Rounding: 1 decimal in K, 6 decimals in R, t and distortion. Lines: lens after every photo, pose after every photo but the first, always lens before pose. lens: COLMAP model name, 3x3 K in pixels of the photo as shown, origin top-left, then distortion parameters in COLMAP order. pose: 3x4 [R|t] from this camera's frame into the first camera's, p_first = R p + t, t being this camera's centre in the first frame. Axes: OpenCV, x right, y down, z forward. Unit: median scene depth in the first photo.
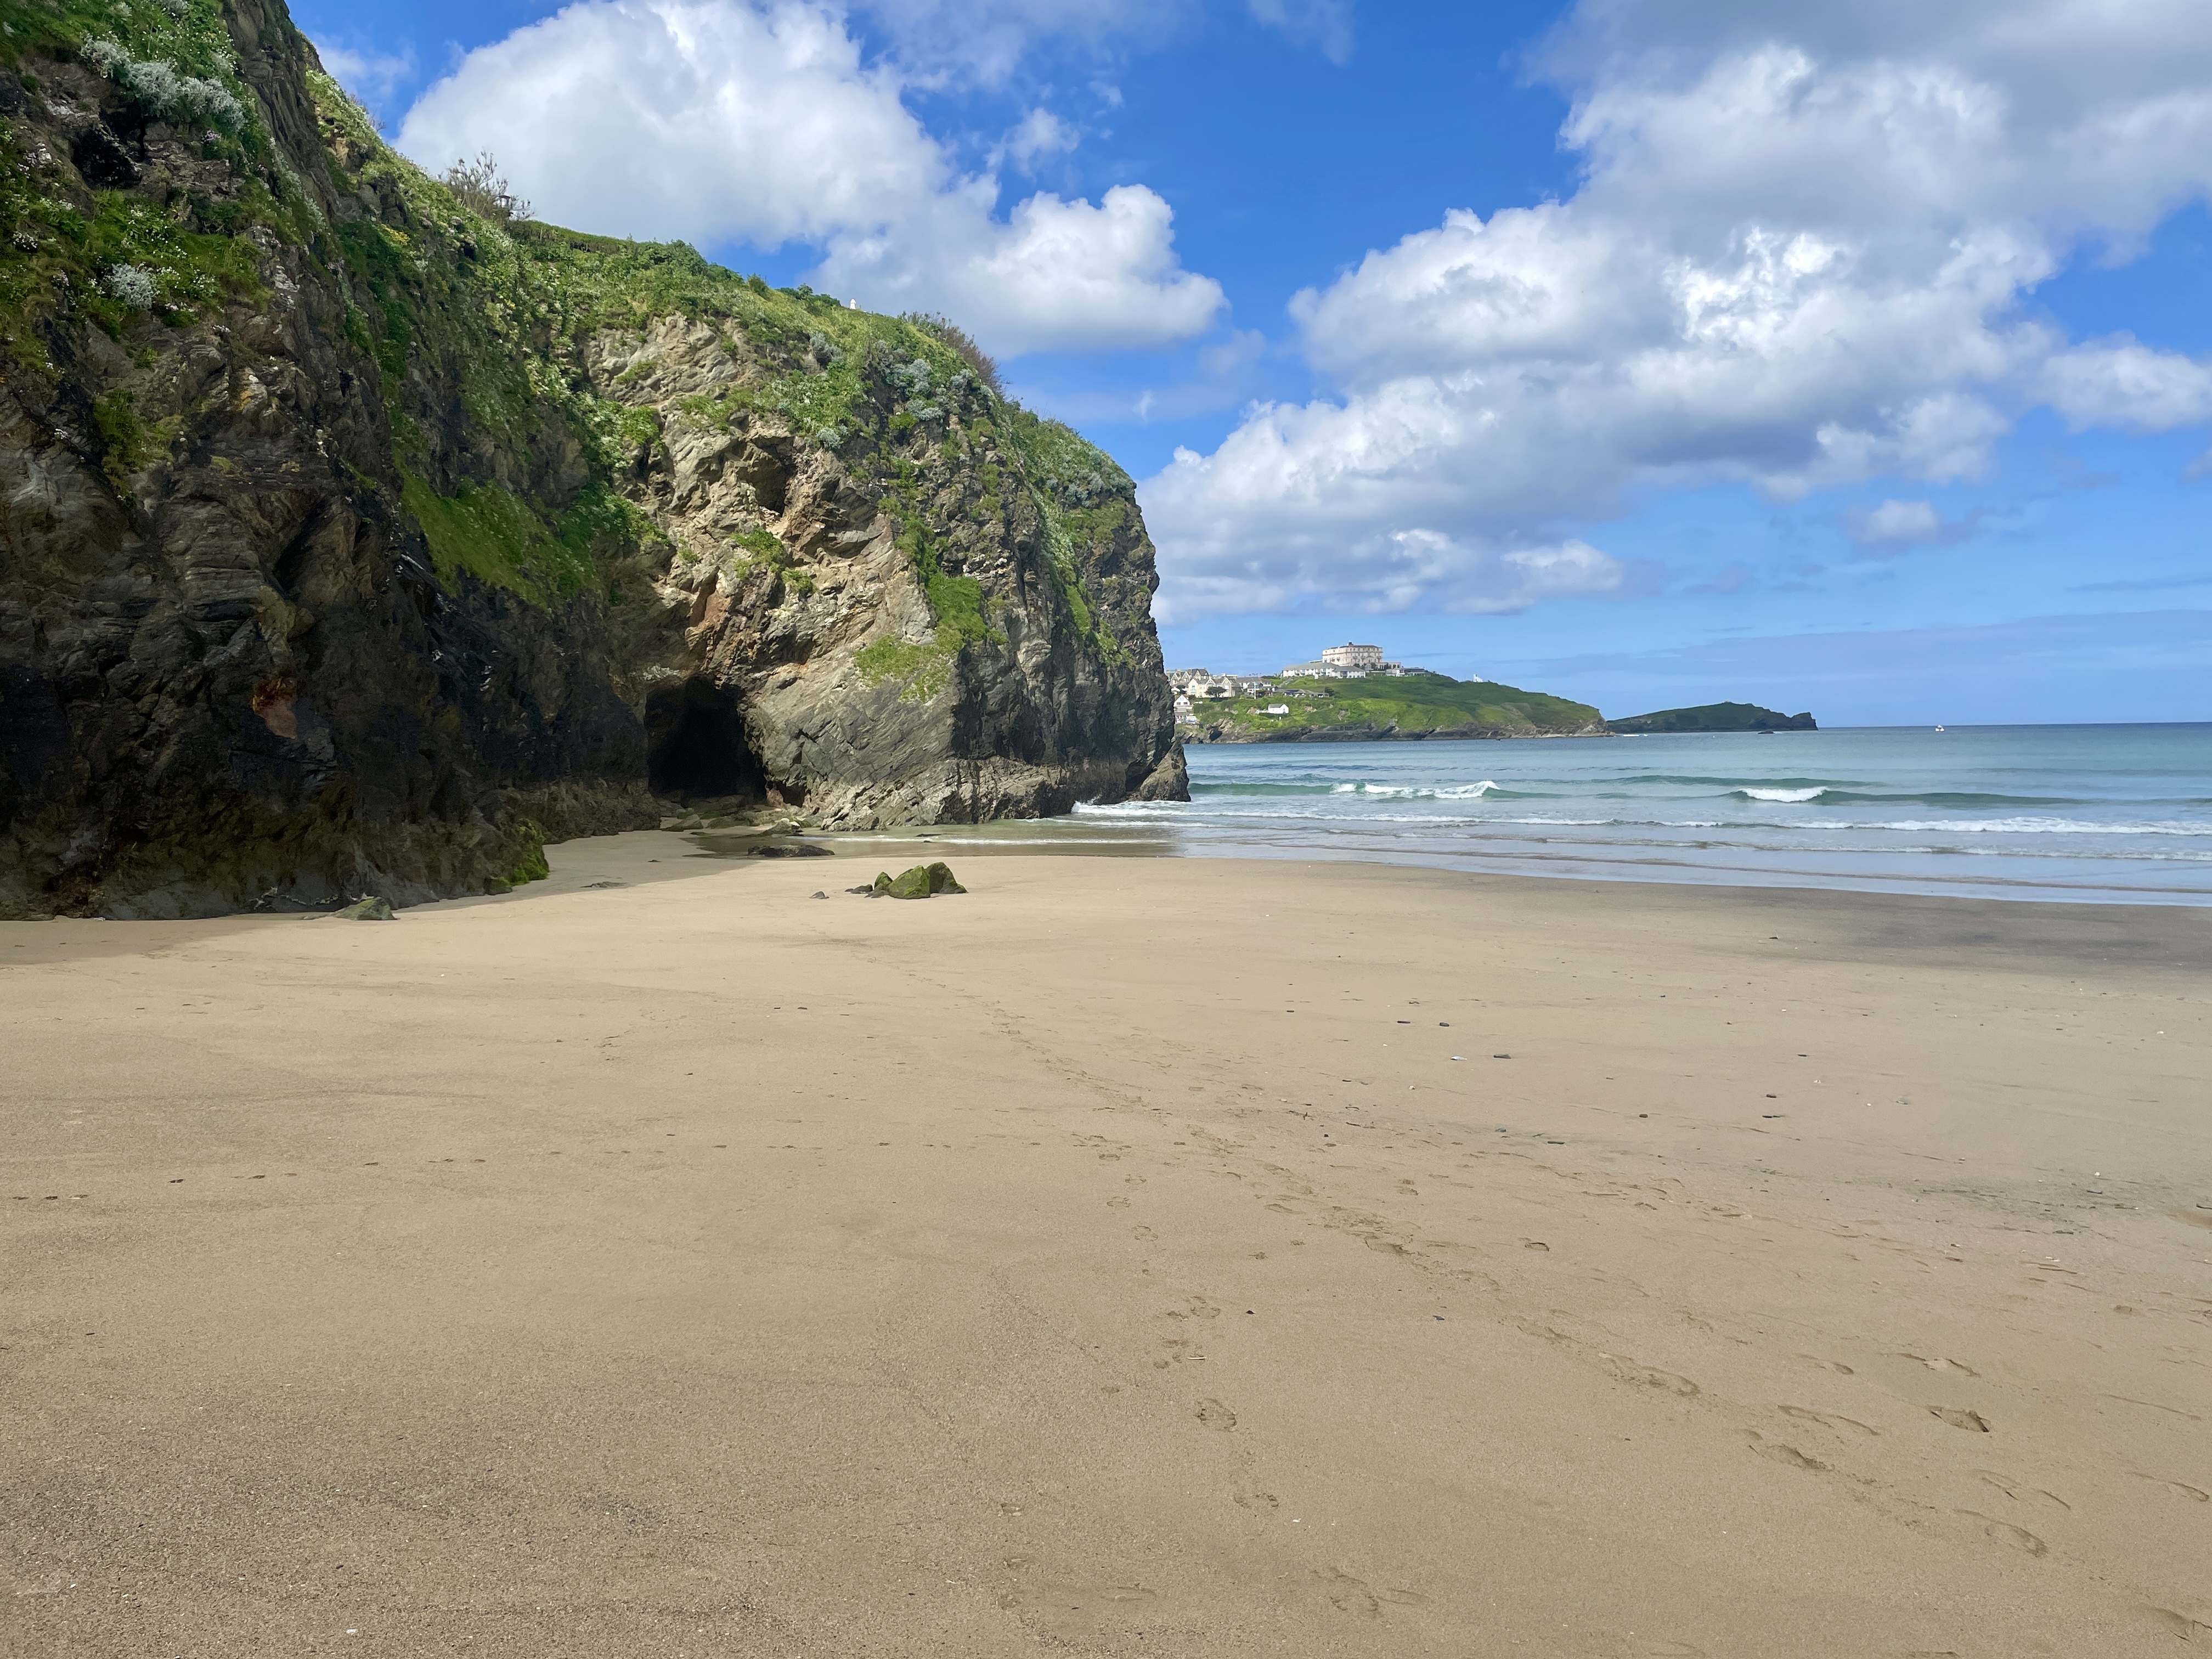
lens RADIAL K [[1662.3, 0, 1110.3], [0, 1662.3, 828.4], [0, 0, 1]] dist [0.011789, -0.018404]
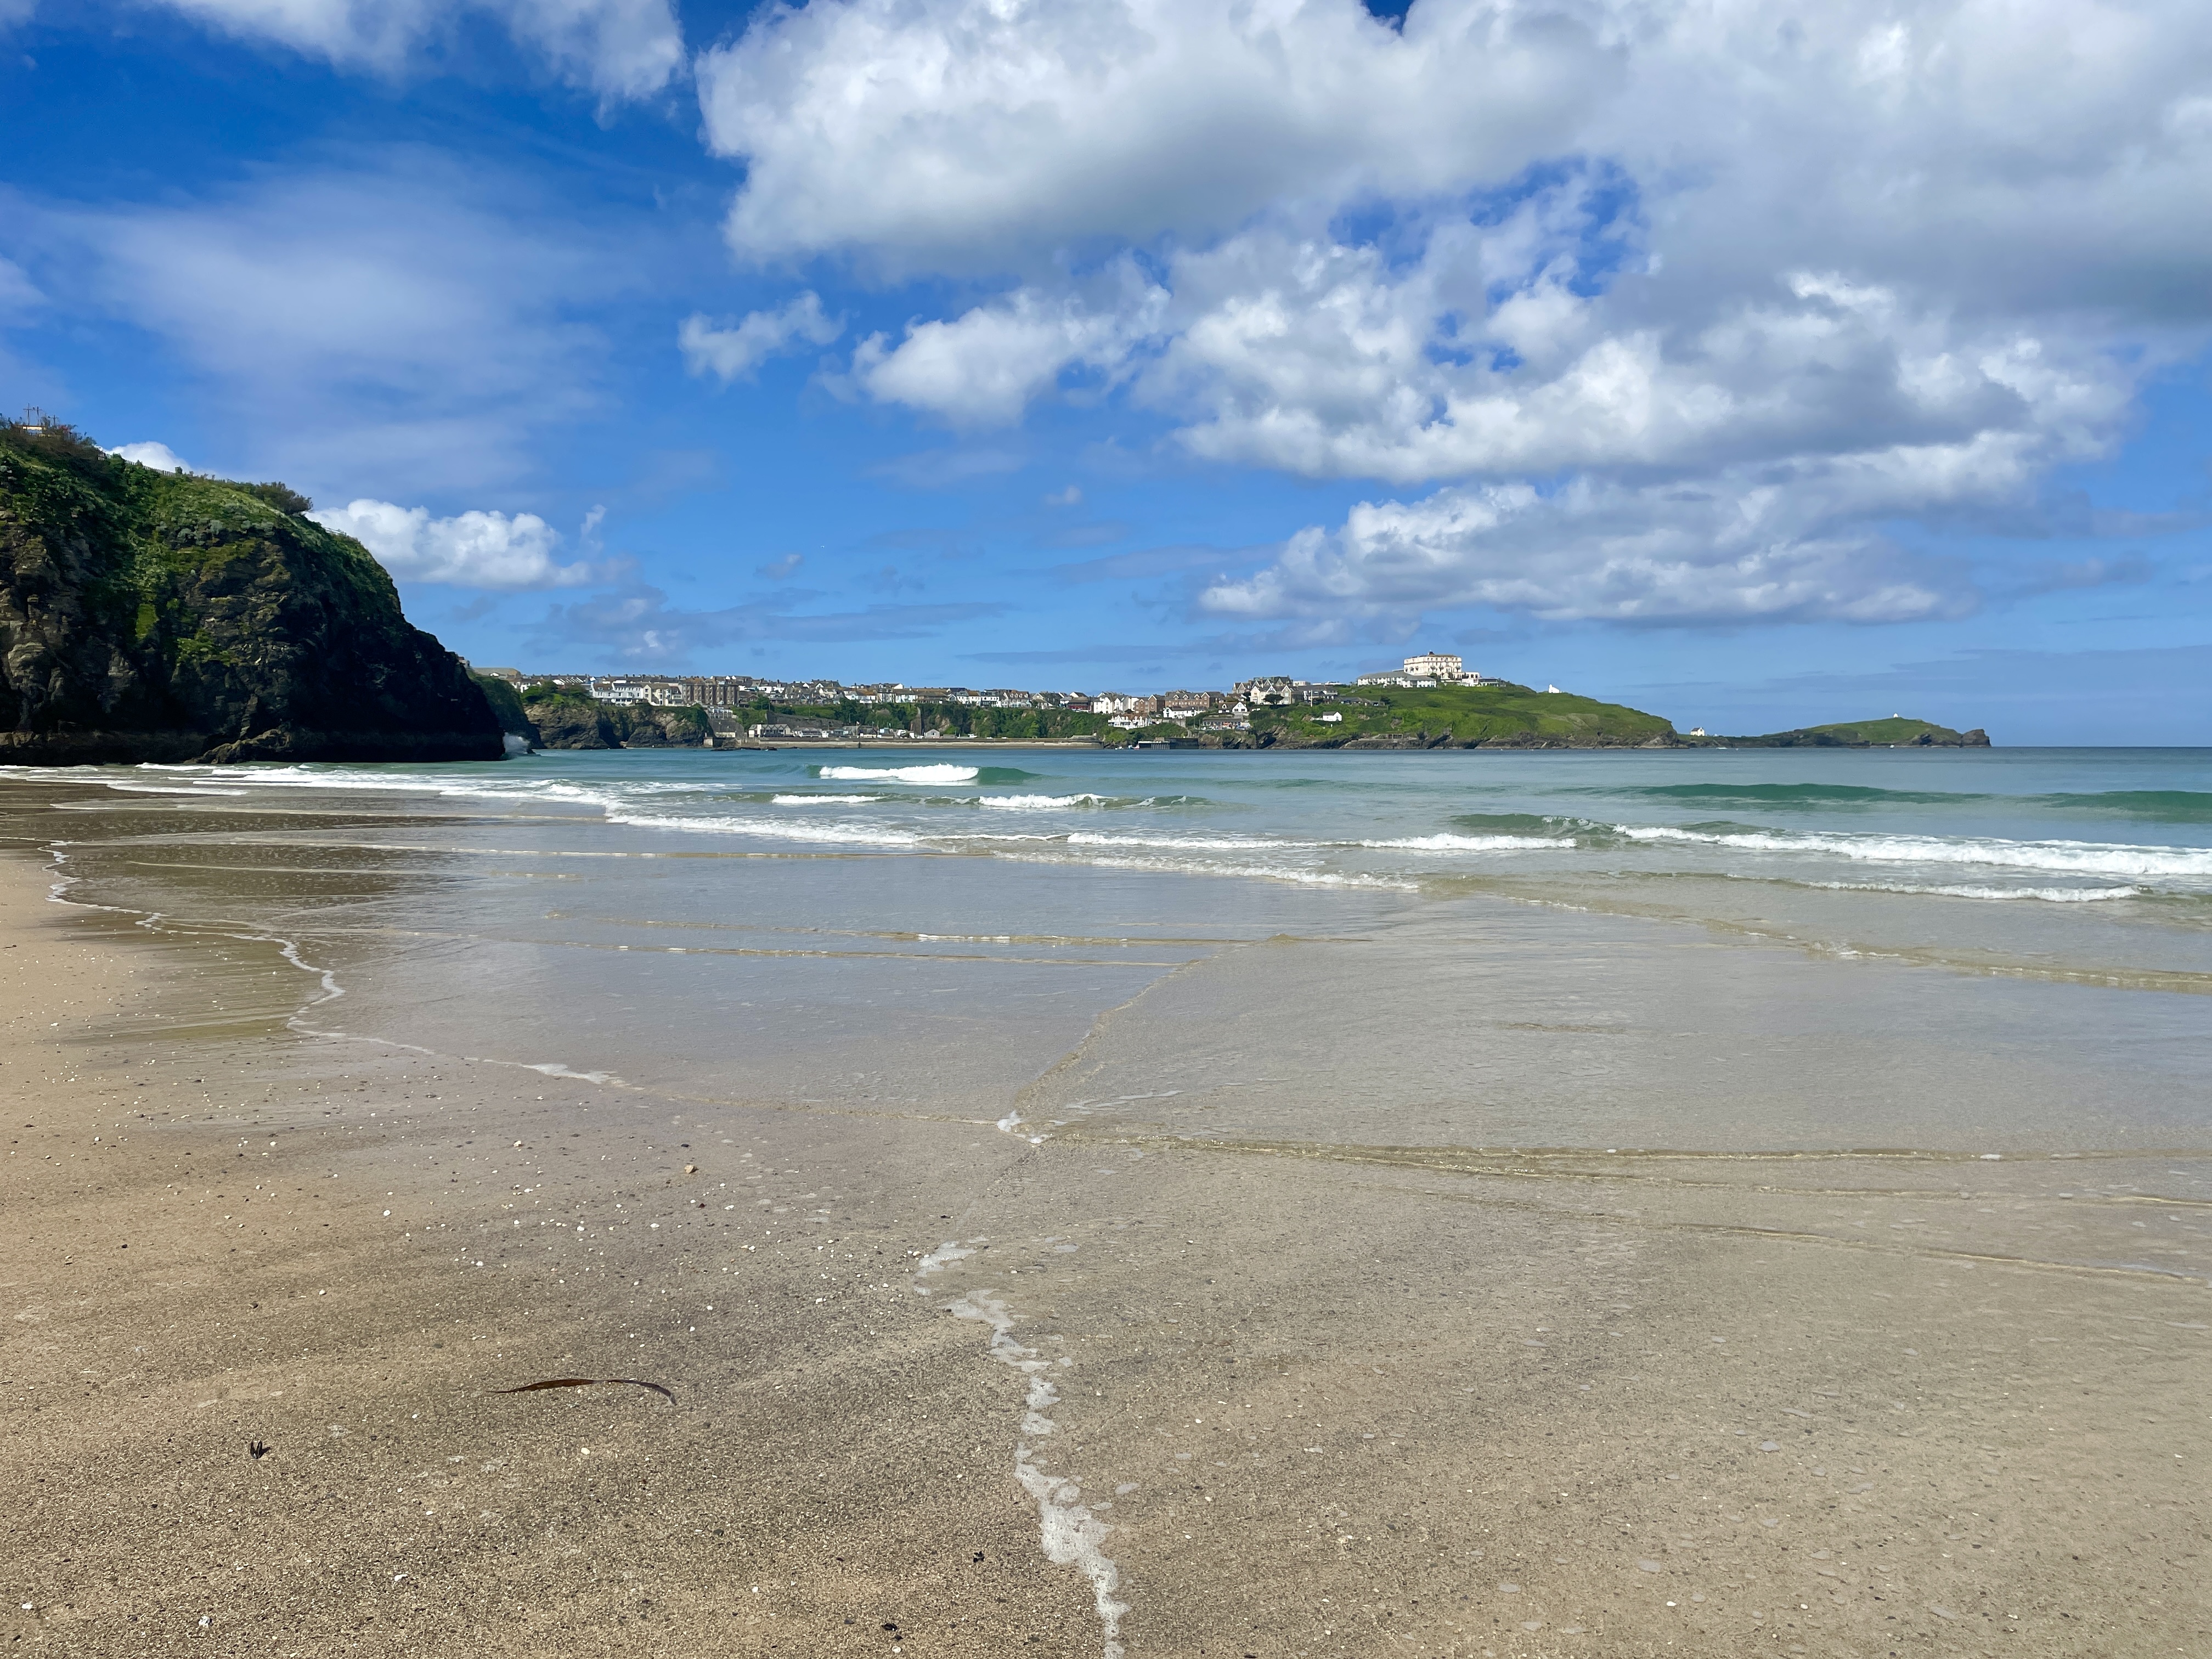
lens RADIAL K [[1662.3, 0, 1101.2], [0, 1662.3, 819.9], [0, 0, 1]] dist [0.011789, -0.018404]
pose [[0.988752, 0.022801, -0.147818, 1.119610], [-0.024223, 0.999676, -0.007828, 0.028677], [0.147591, 0.011321, 0.988984, -0.283507]]
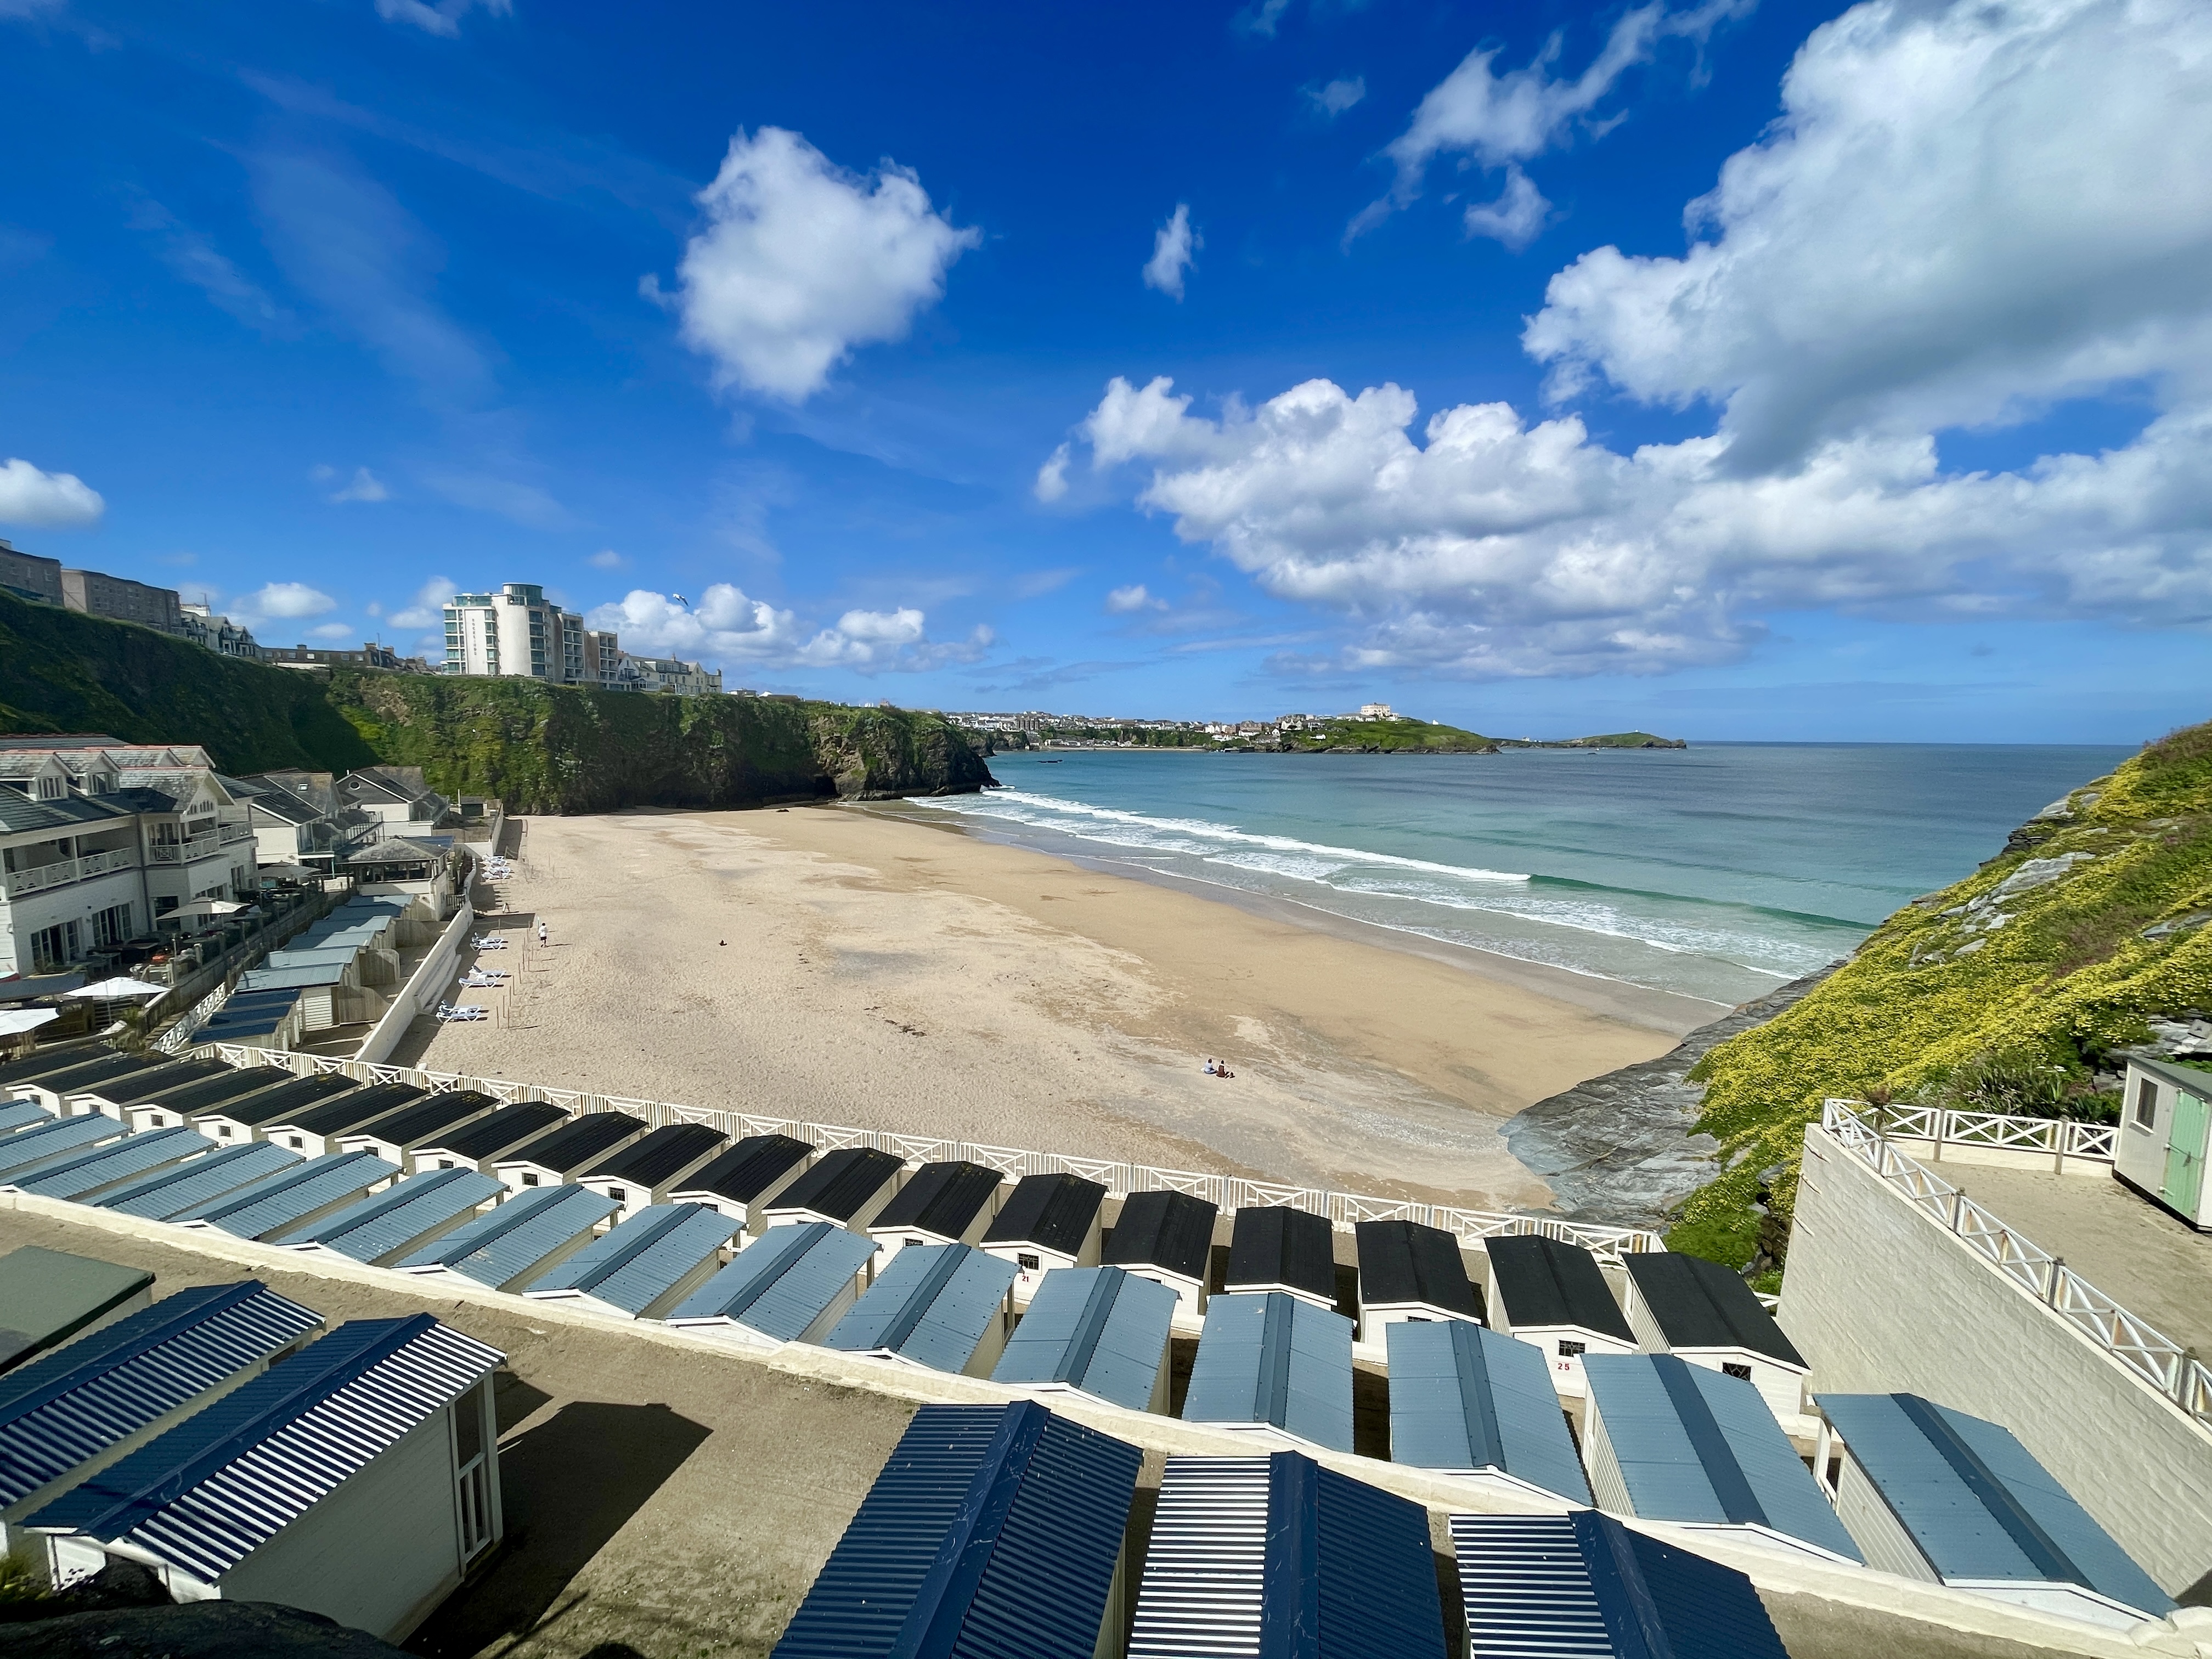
lens RADIAL K [[892.7, 0, 1095.2], [0, 892.7, 831.8], [0, 0, 1]] dist [-0.004988, -0.000286]
pose [[0.958599, 0.054080, -0.279577, 1.482902], [-0.037883, 0.997293, 0.063020, -0.115861], [0.282229, -0.049820, 0.958053, -1.703772]]
